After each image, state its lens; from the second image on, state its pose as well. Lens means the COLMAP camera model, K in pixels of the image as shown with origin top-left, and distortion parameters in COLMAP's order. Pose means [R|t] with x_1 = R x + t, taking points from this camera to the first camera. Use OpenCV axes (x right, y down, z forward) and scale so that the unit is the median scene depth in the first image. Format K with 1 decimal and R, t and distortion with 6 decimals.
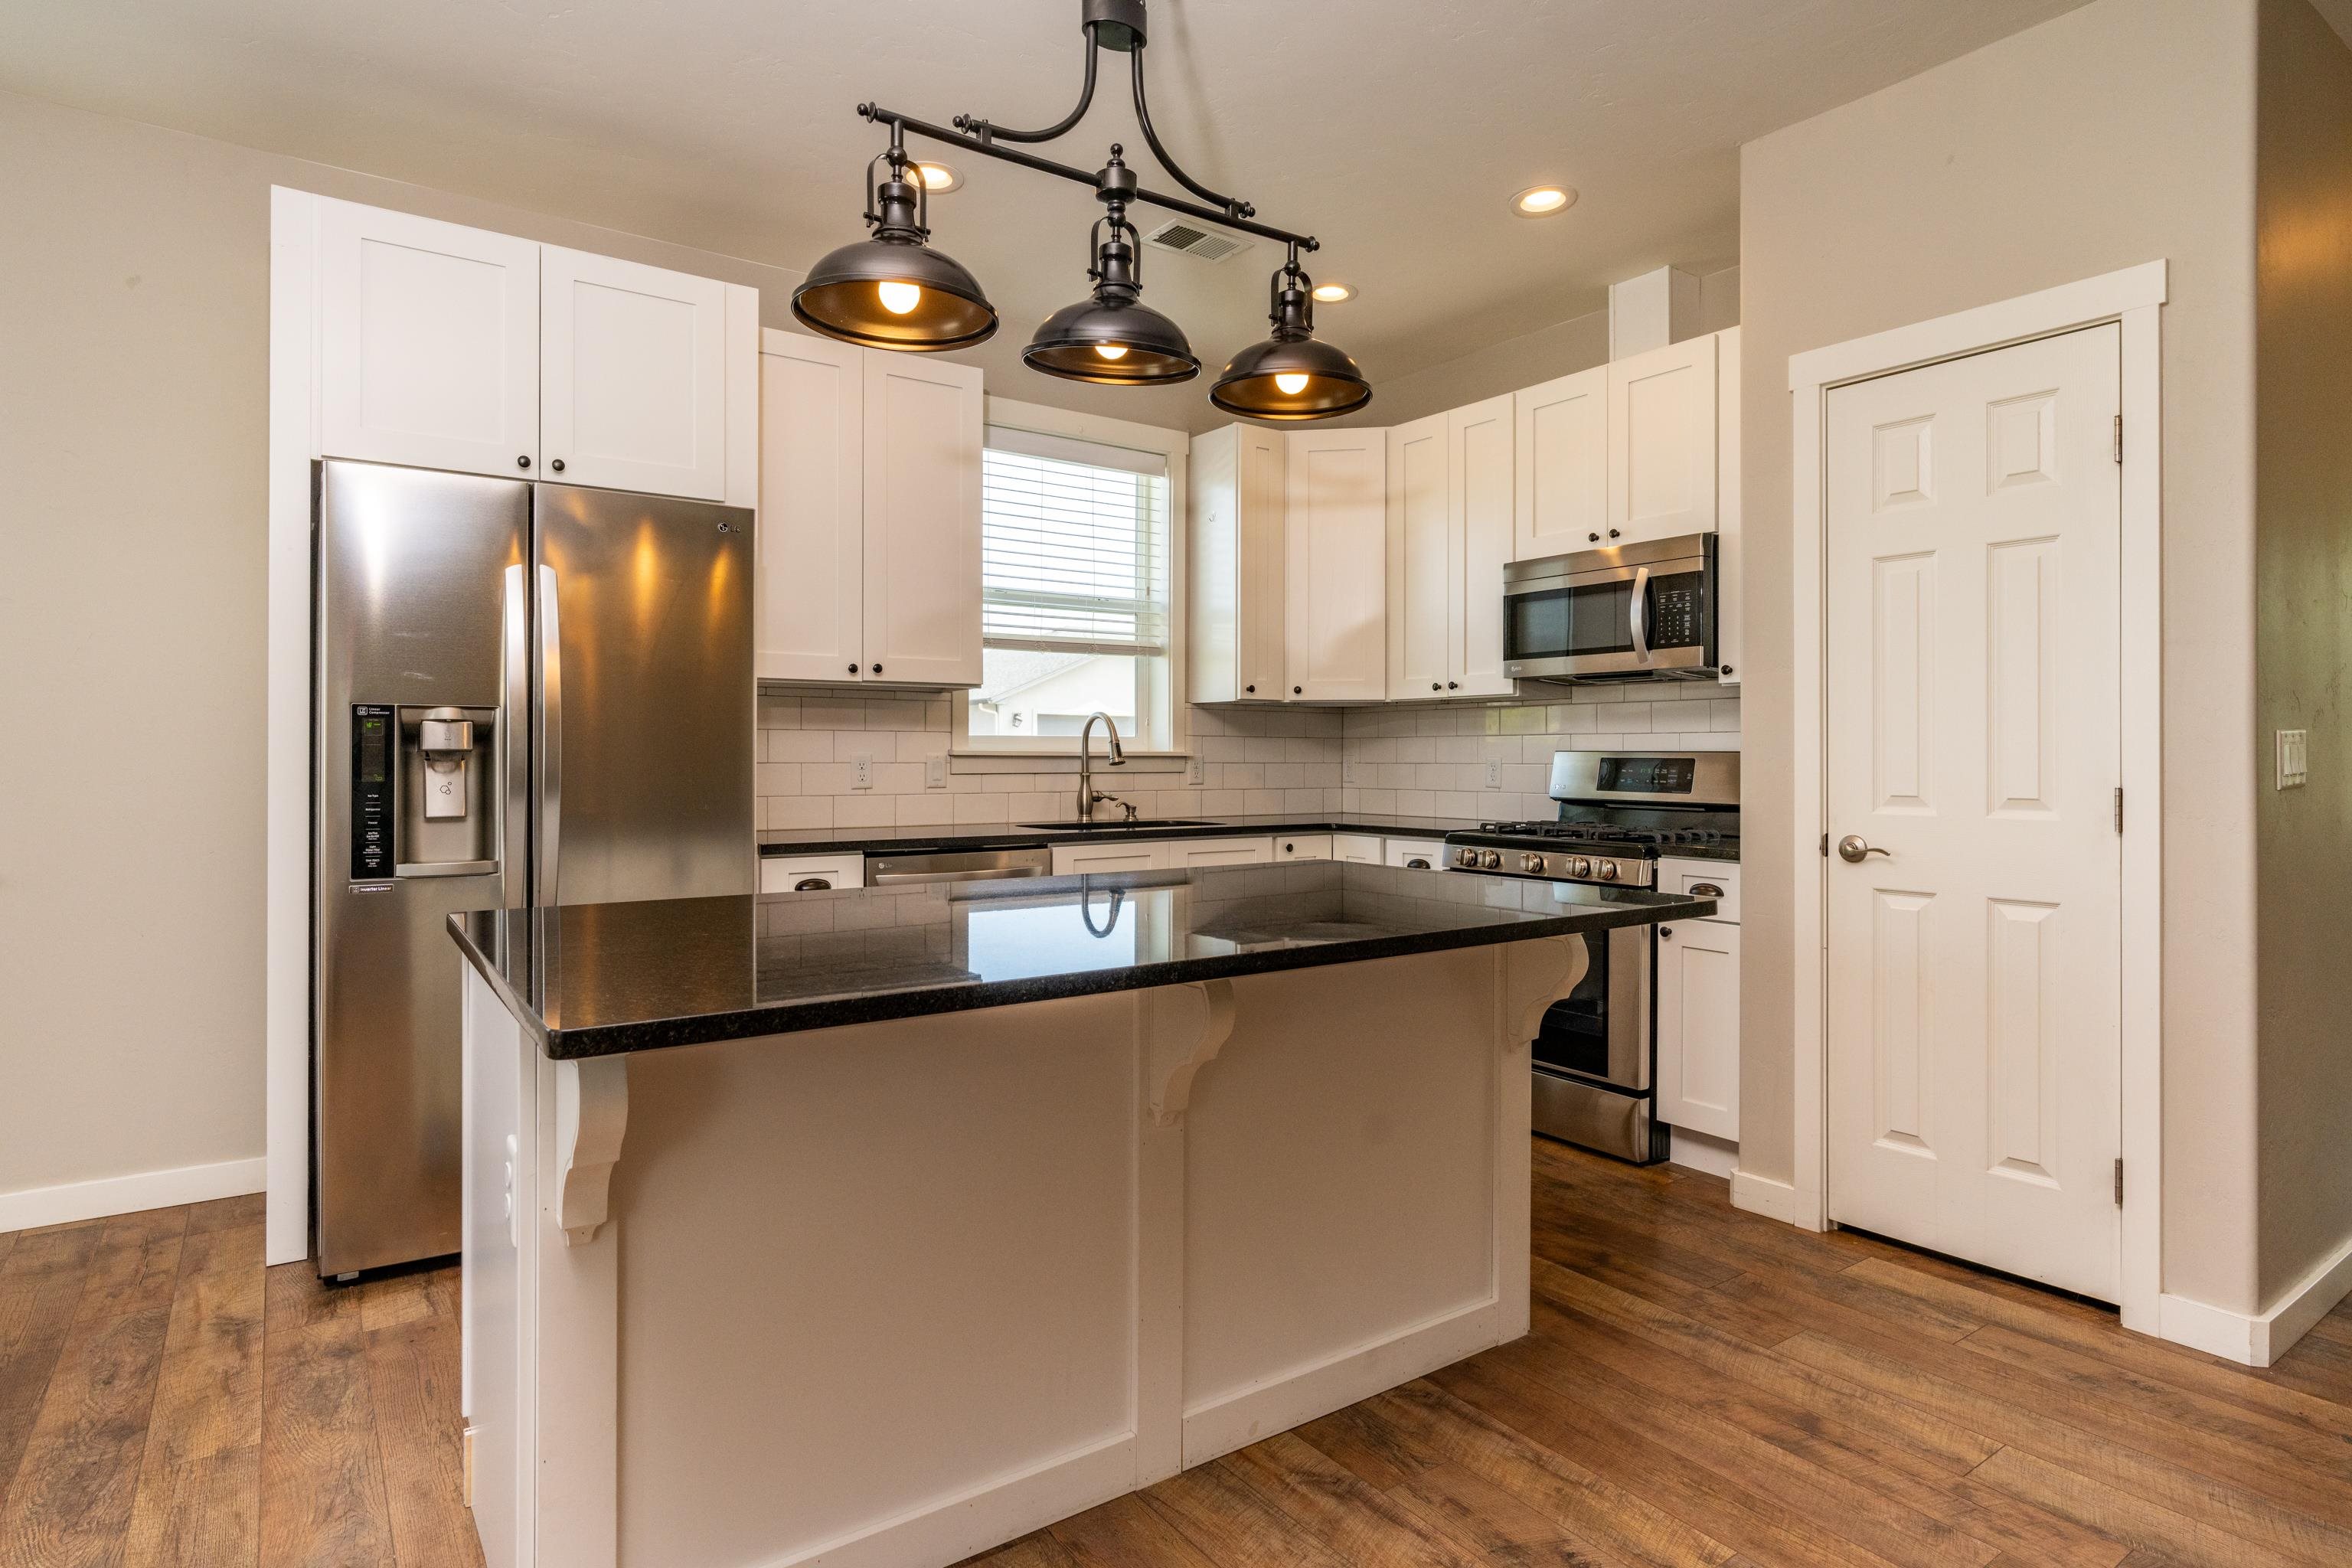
lens RADIAL K [[1266.0, 0, 1183.5], [0, 1266.0, 752.7], [0, 0, 1]] dist [-0.001317, 0.002573]
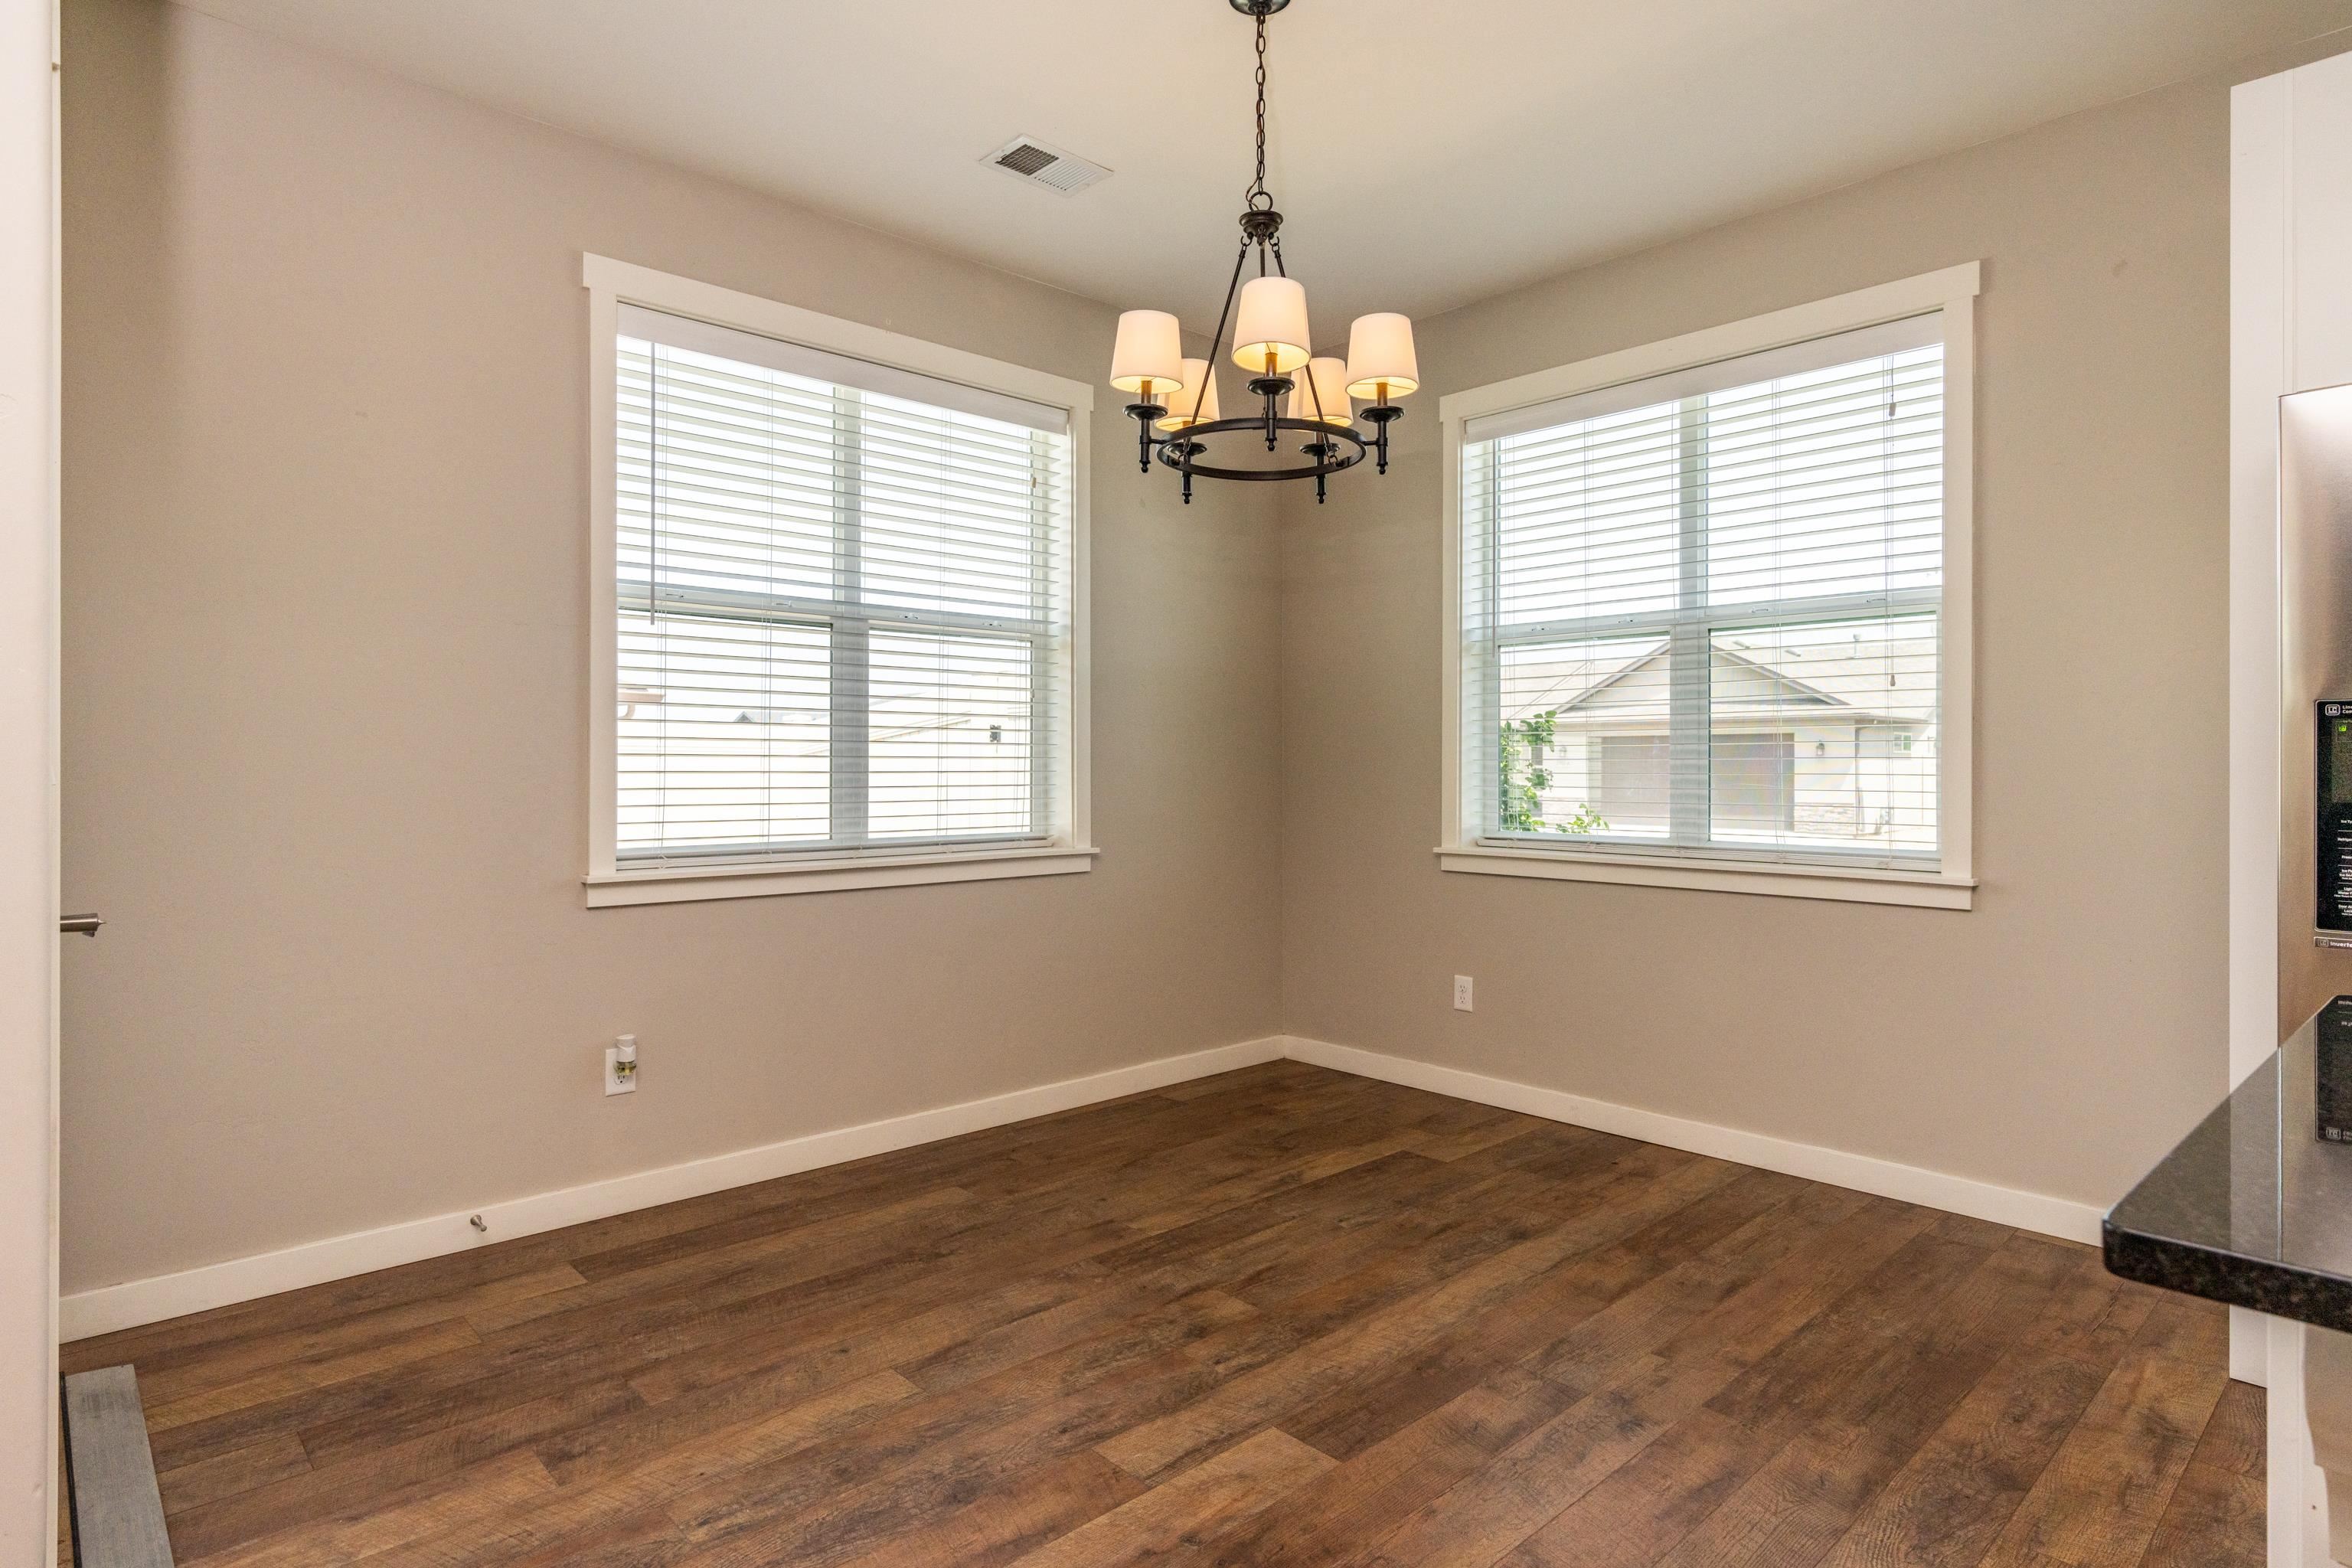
lens RADIAL K [[1266.0, 0, 1180.1], [0, 1266.0, 761.6], [0, 0, 1]] dist [-0.001317, 0.002573]
pose [[0.132555, -0.005099, -0.991163, 0.018459], [-0.000757, 0.999986, -0.005246, 0.002999], [0.991175, 0.001446, 0.132549, 0.216645]]
